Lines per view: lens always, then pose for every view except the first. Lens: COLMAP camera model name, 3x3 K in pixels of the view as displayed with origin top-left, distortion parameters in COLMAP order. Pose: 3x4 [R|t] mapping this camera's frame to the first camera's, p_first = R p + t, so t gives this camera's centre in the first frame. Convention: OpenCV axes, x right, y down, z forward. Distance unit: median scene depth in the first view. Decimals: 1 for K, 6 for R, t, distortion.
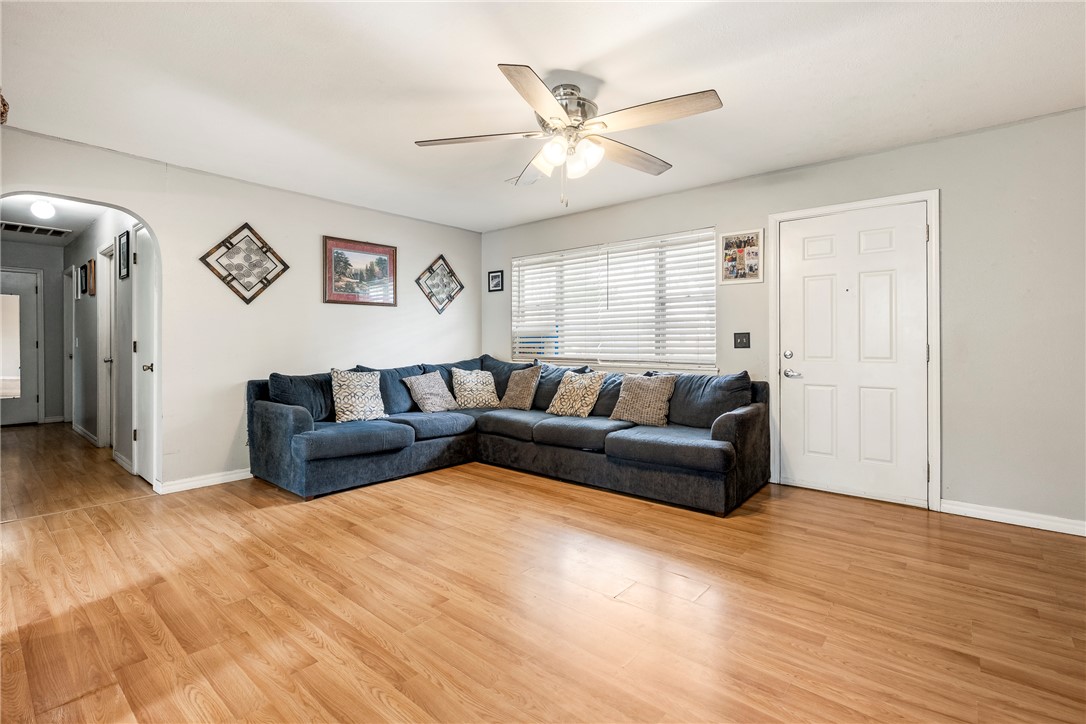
lens RADIAL K [[495.1, 0, 542.3], [0, 495.1, 344.6], [0, 0, 1]] dist [-0.002586, -0.000297]
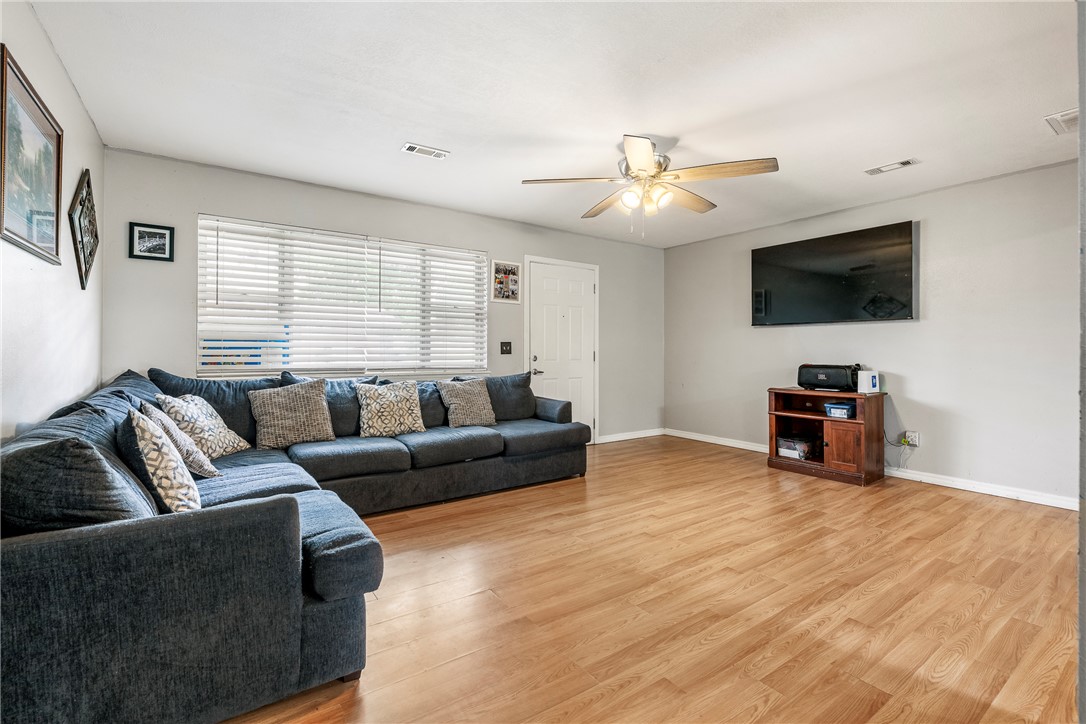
lens RADIAL K [[474.9, 0, 538.1], [0, 474.9, 349.5], [0, 0, 1]] dist [-0.000124, 0.000030]
pose [[0.262637, 0.002374, 0.964892, -0.767820], [-0.001382, 0.999997, -0.002084, -0.002157], [-0.964894, -0.000786, 0.262639, 0.620857]]
